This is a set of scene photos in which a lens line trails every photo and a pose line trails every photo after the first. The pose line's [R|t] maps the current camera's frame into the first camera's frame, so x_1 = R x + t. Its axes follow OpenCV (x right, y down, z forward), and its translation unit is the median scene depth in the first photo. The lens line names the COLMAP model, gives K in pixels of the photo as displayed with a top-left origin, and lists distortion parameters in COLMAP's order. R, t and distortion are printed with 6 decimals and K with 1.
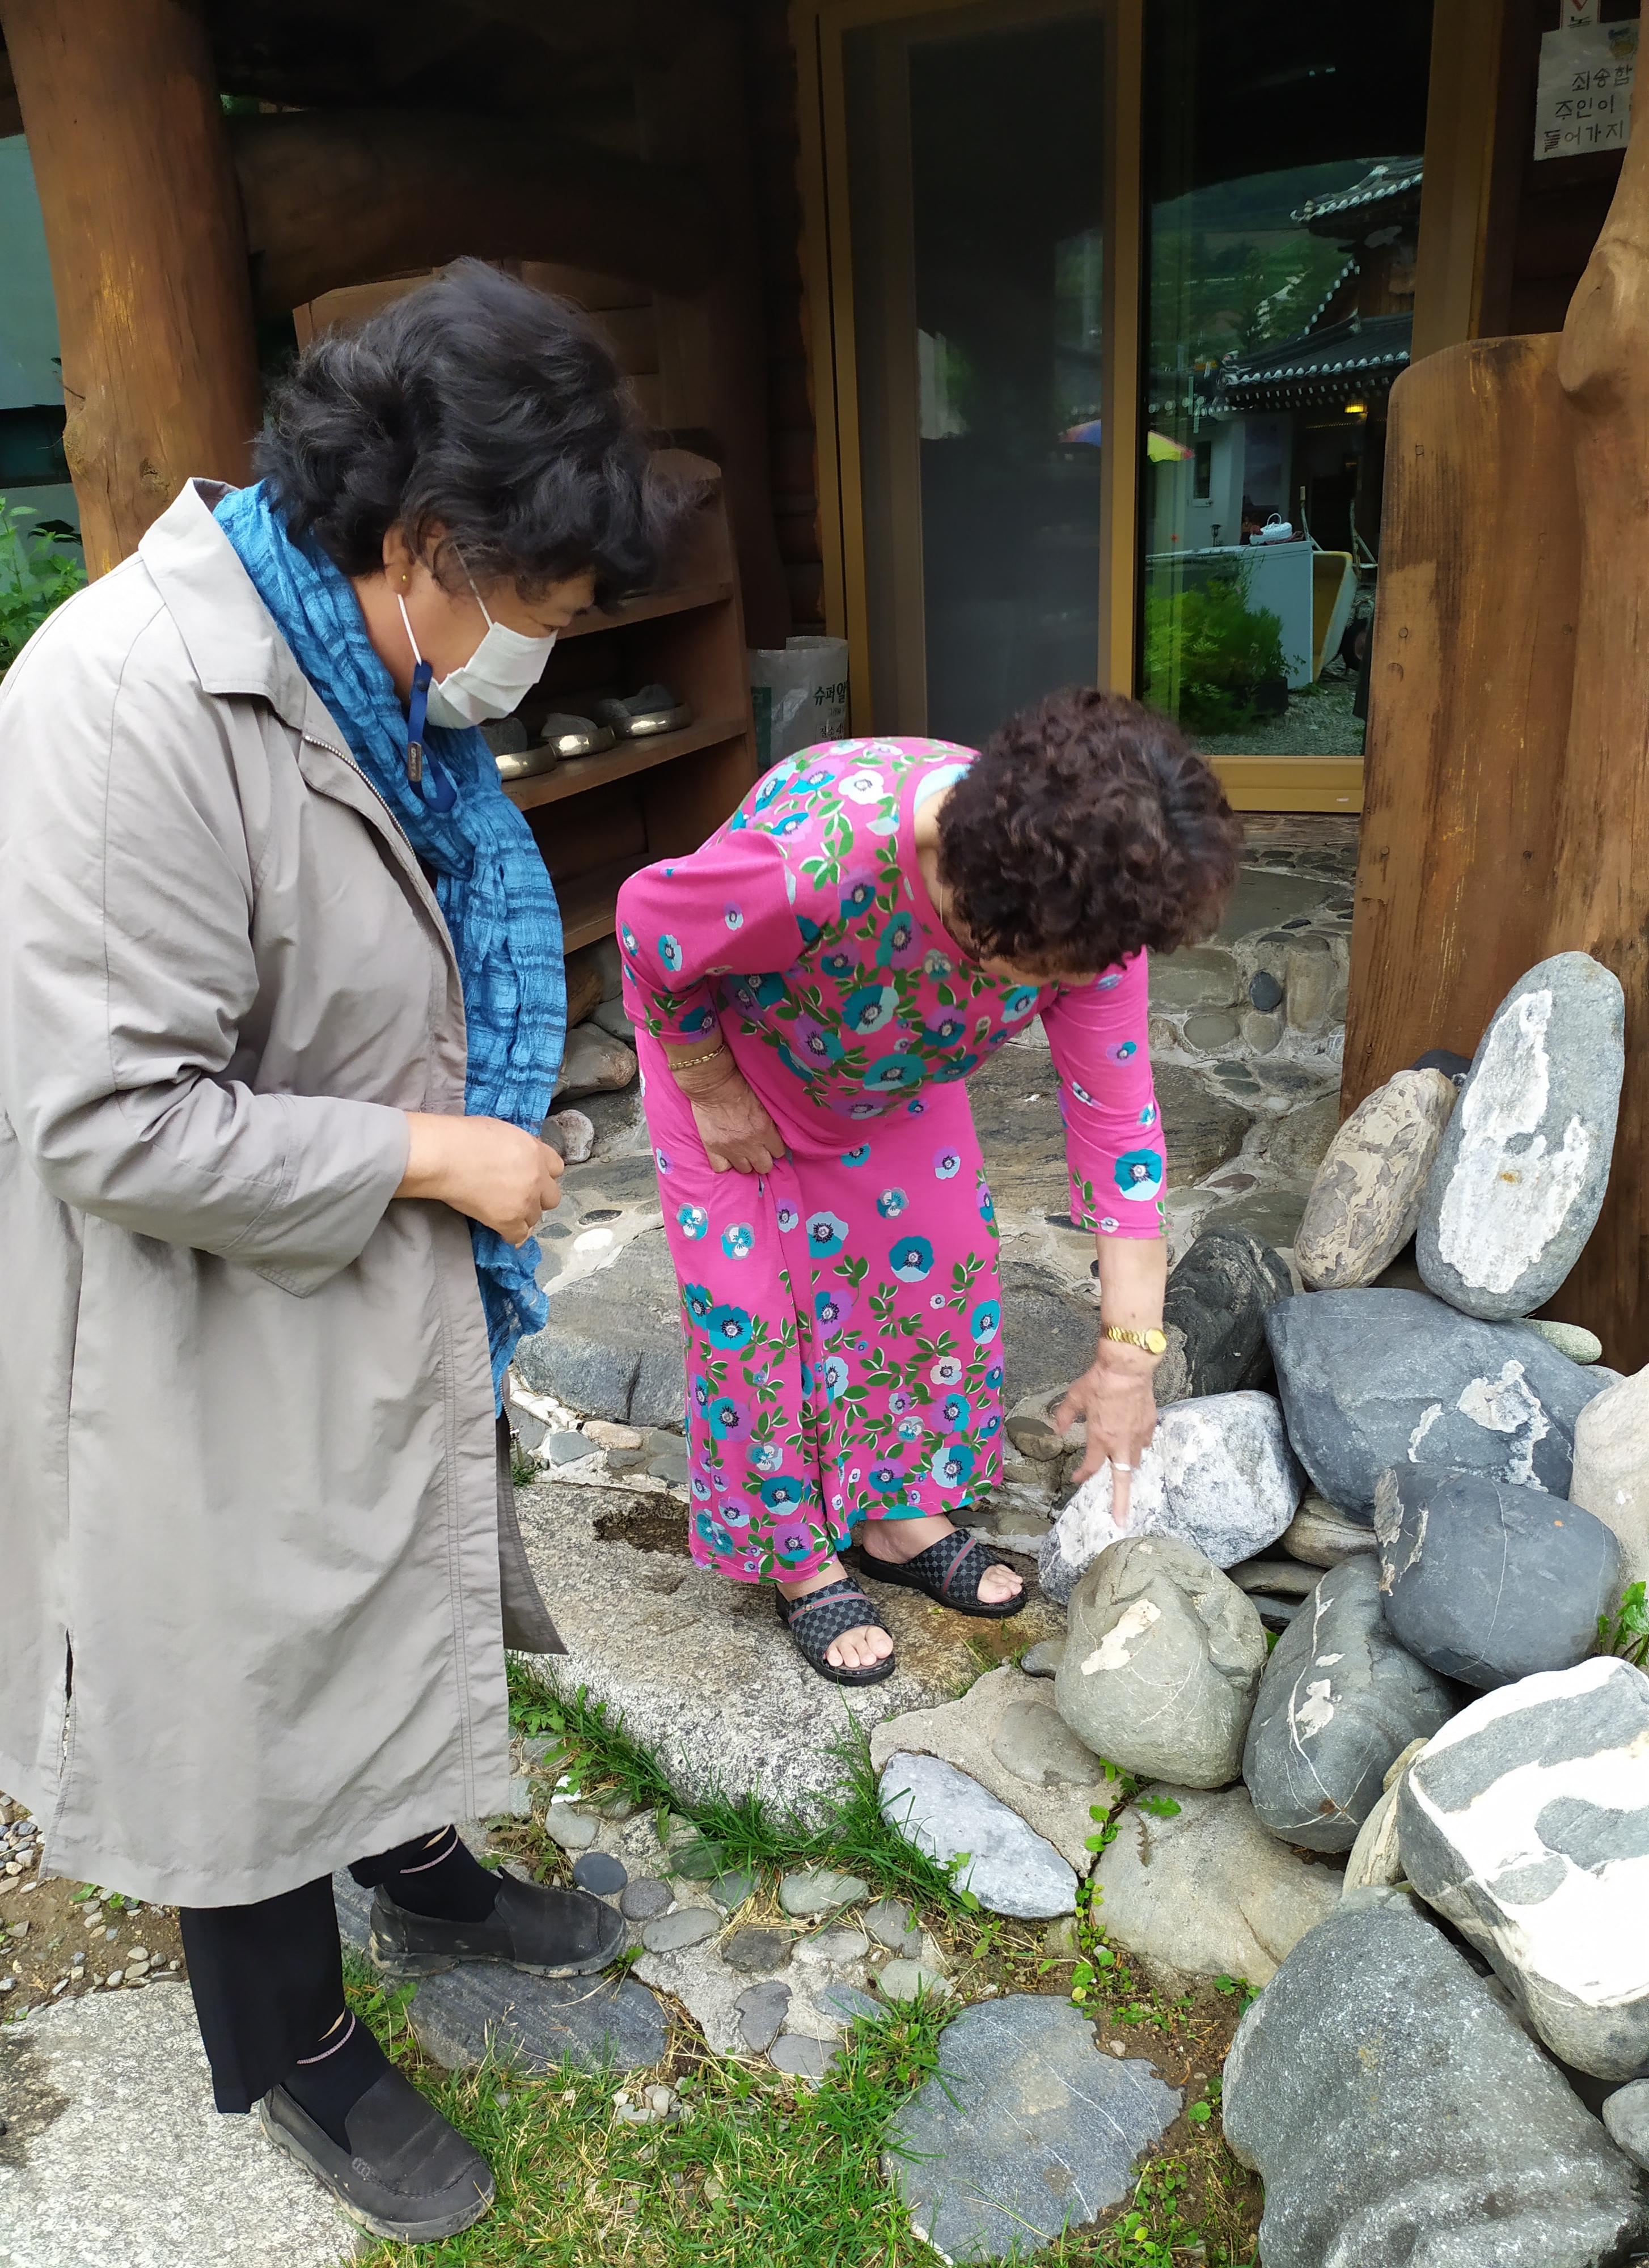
lens RADIAL K [[1607.4, 0, 824.5], [0, 1607.4, 1134.0], [0, 0, 1]] dist [-0.001089, -0.000124]
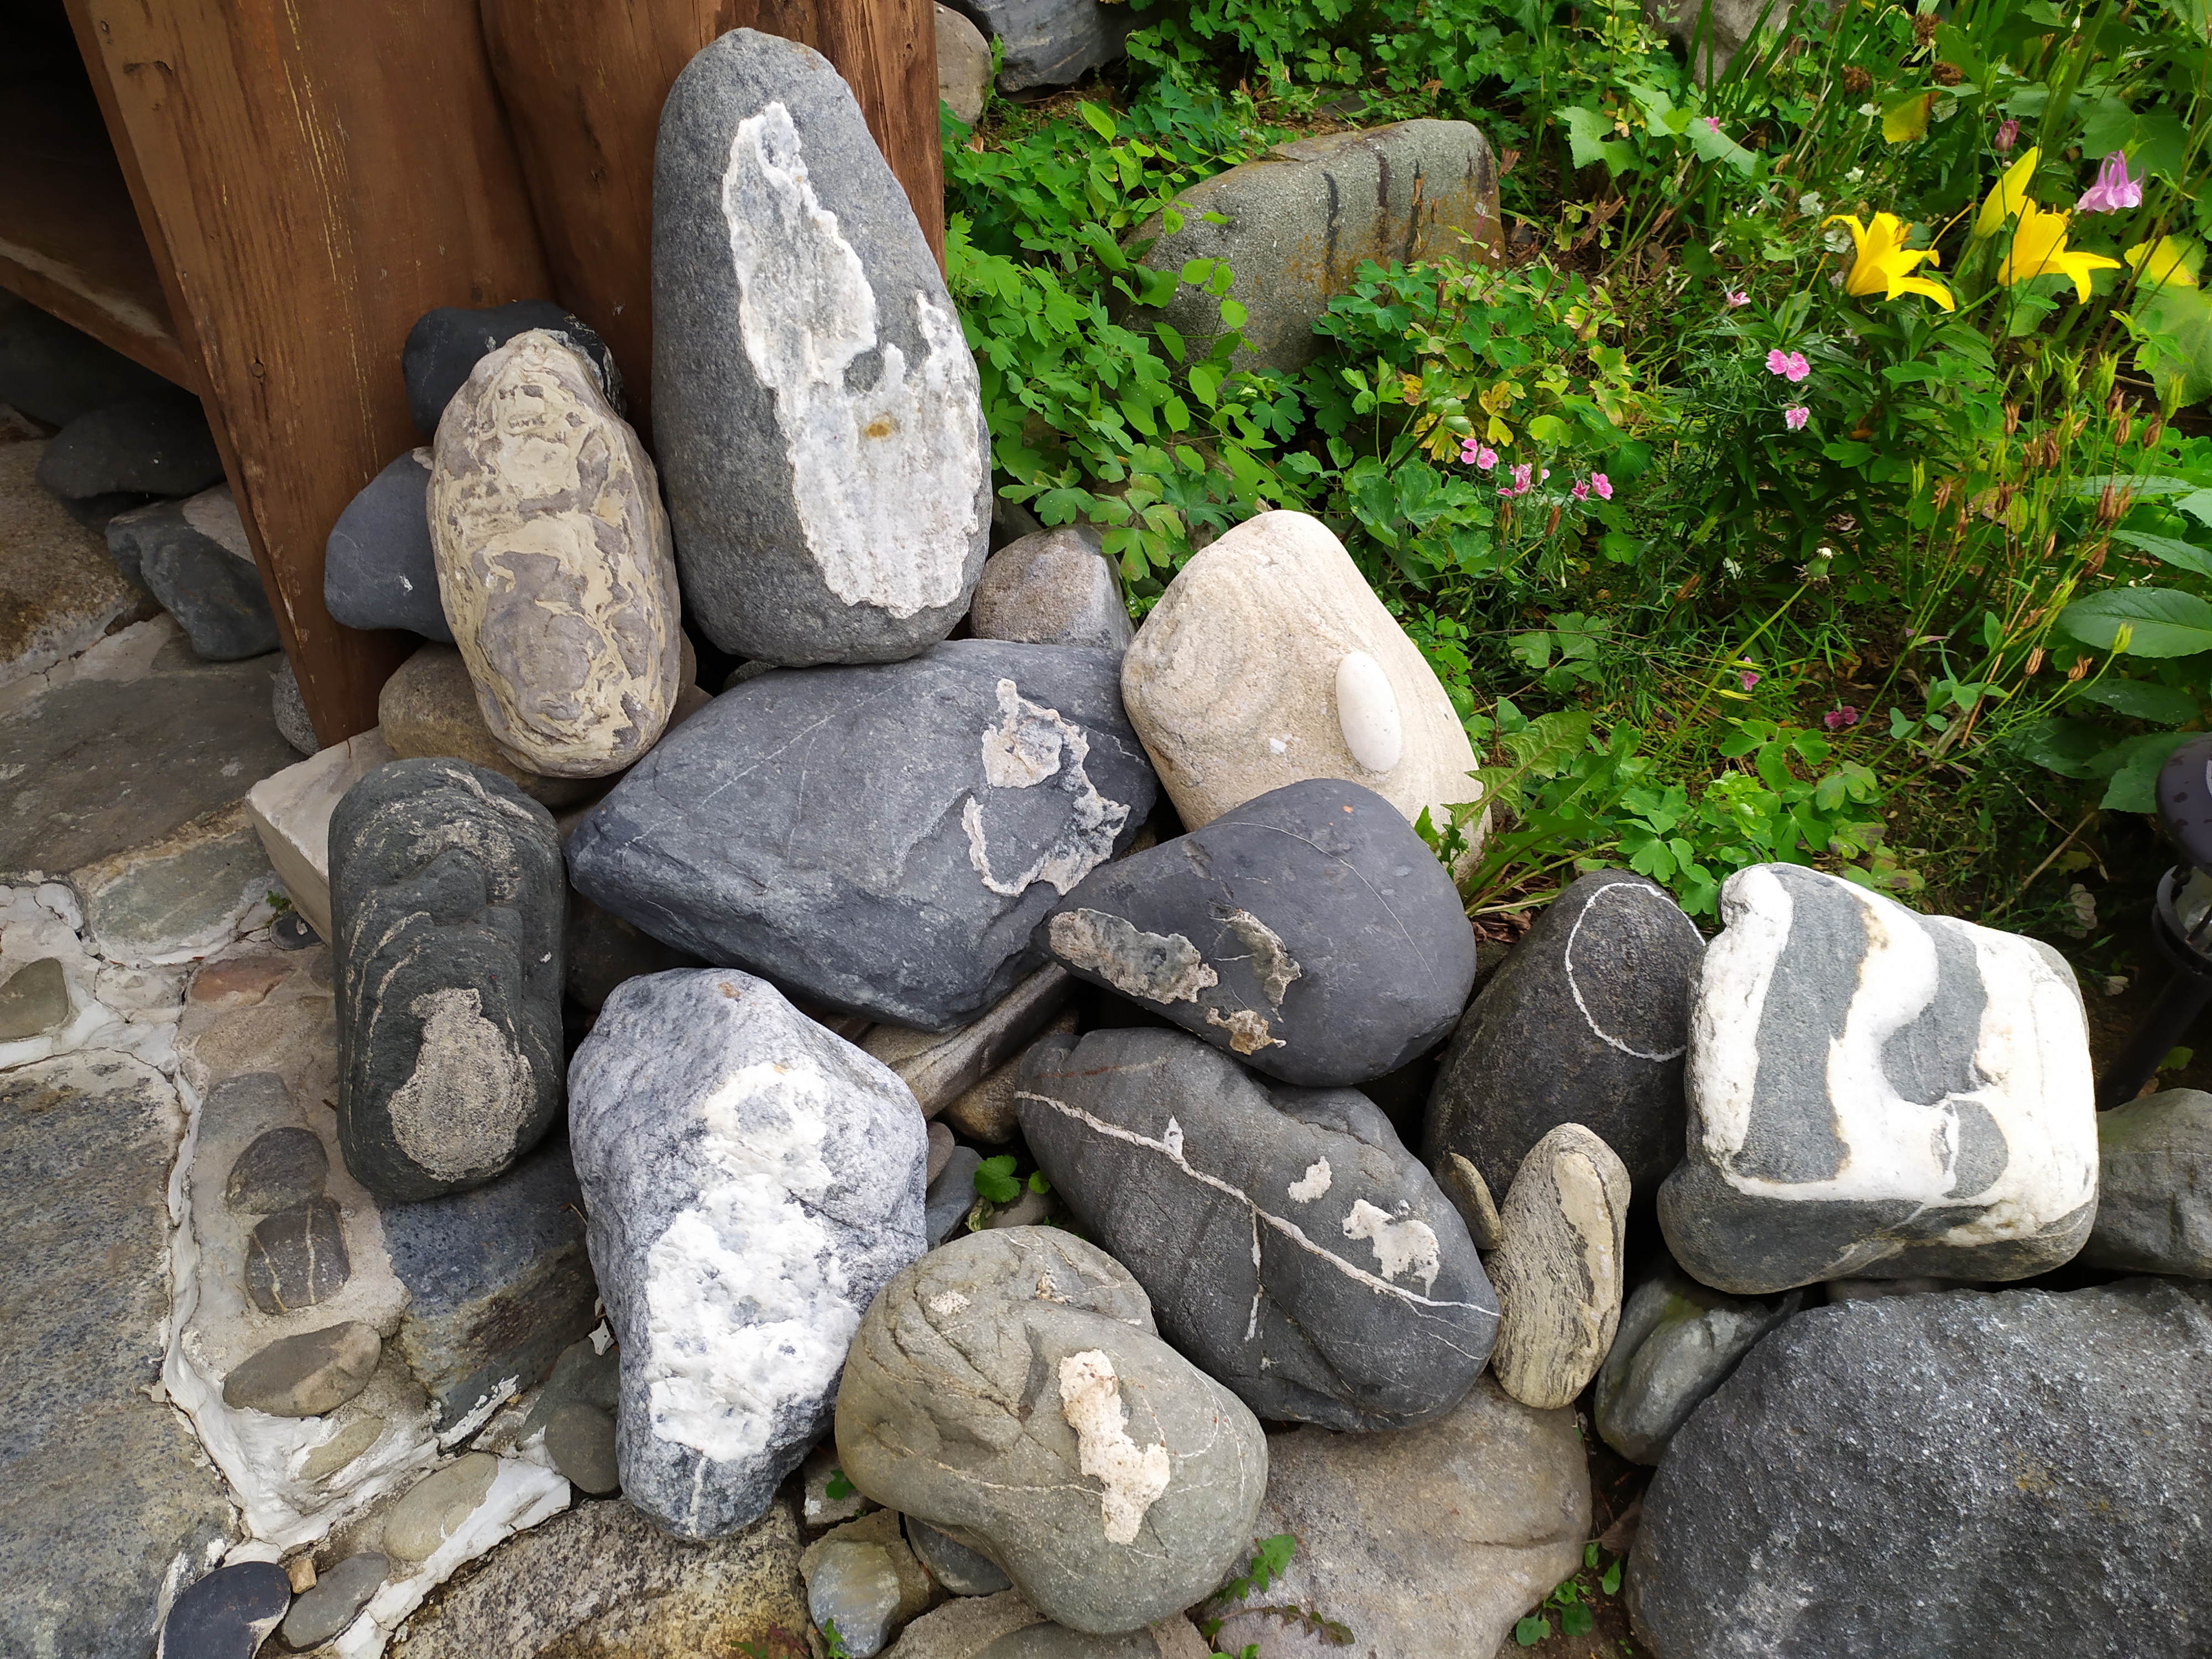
lens RADIAL K [[1641.2, 0, 1106.2], [0, 1641.2, 825.4], [0, 0, 1]] dist [0.032596, -0.003176]
pose [[0.242795, -0.550724, 0.798595, -0.139966], [0.333337, 0.820464, 0.464462, -0.112821], [-0.911009, 0.153432, 0.382781, 0.707438]]
